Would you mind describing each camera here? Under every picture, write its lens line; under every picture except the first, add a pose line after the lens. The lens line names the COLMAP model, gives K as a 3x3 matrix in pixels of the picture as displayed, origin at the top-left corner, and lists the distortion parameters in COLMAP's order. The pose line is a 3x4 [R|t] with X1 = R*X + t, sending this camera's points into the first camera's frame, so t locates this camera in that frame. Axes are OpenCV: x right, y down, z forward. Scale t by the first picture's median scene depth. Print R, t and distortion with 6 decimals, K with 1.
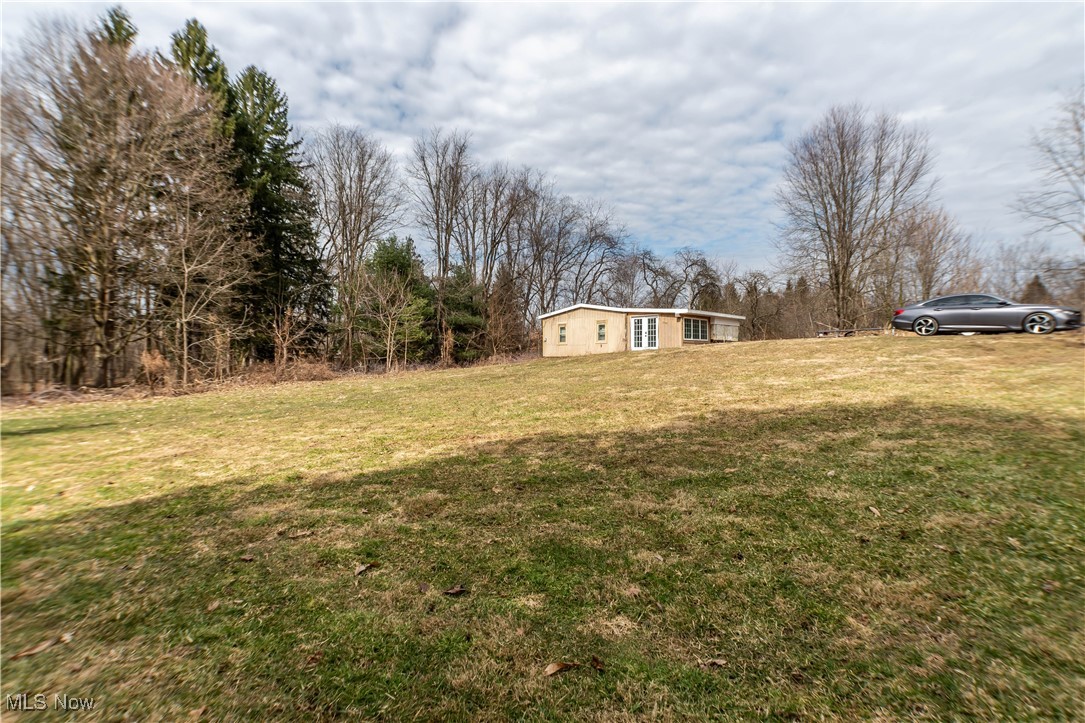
lens RADIAL K [[517.9, 0, 541.0], [0, 517.9, 352.1], [0, 0, 1]] dist [-0.015011, 0.000116]
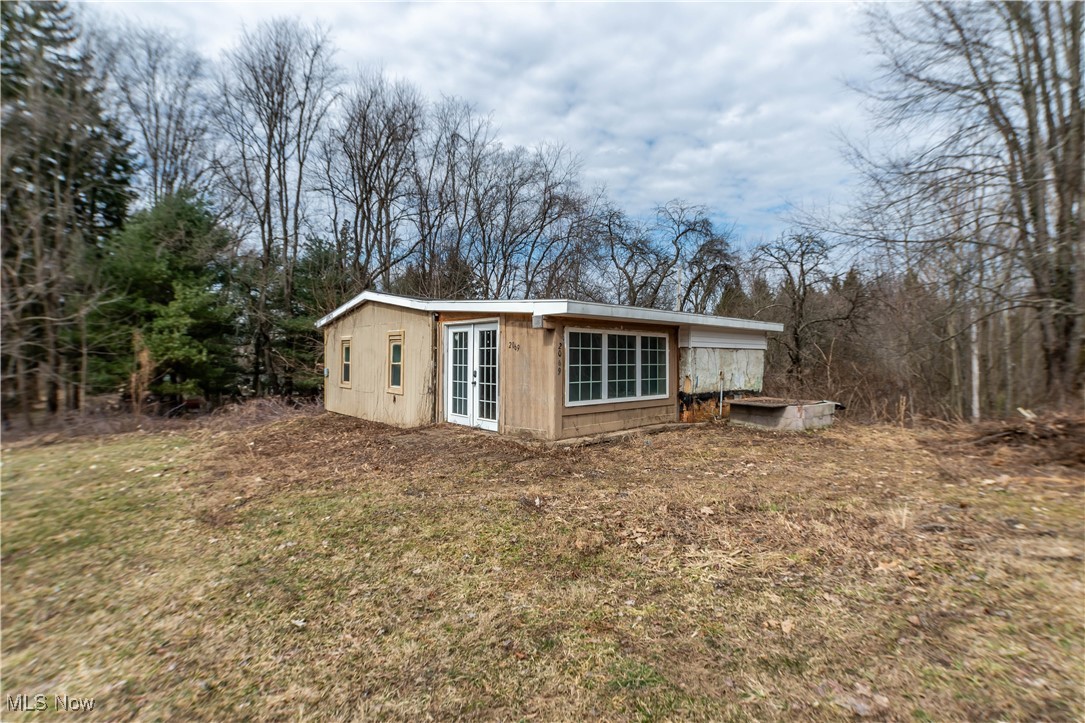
lens RADIAL K [[498.0, 0, 542.5], [0, 498.0, 361.5], [0, 0, 1]] dist [-0.035546, 0.000268]
pose [[0.997722, 0.009025, -0.066848, 0.254376], [-0.007769, 0.999789, 0.019015, -0.049023], [0.067006, -0.018453, 0.997582, 0.652812]]
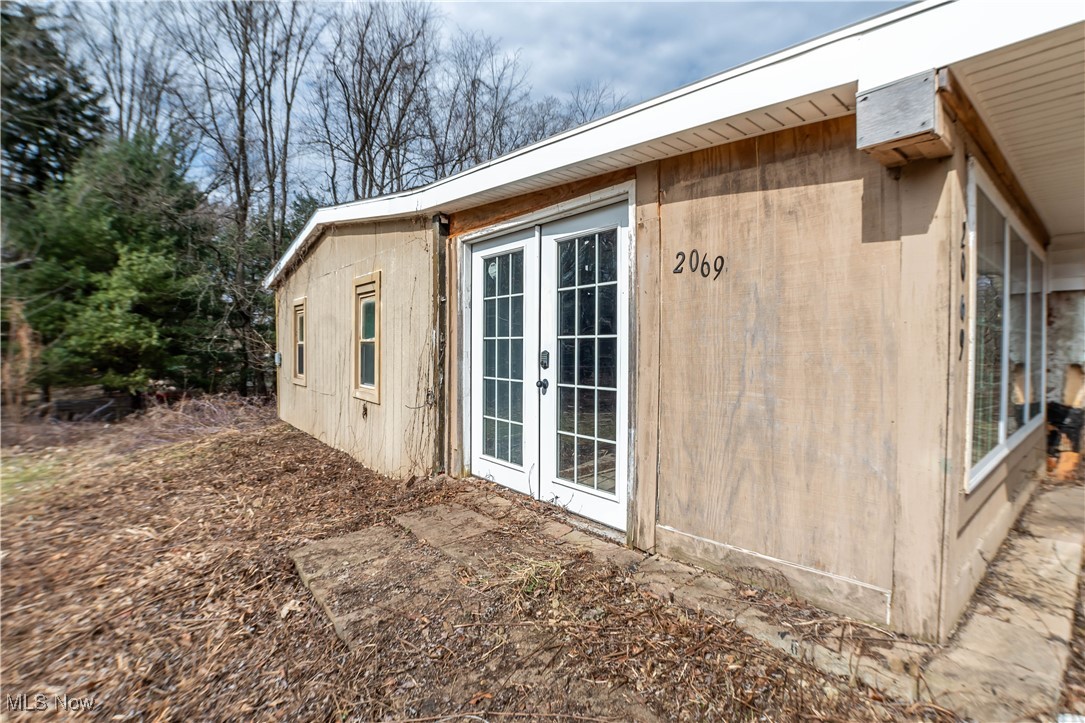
lens RADIAL K [[491.9, 0, 539.0], [0, 491.9, 360.2], [0, 0, 1]] dist [-0.034068, 0.000821]
pose [[0.993671, 0.007706, -0.112065, 0.204192], [-0.003099, 0.999145, 0.041231, -0.039830], [0.112287, -0.040623, 0.992845, 0.842018]]
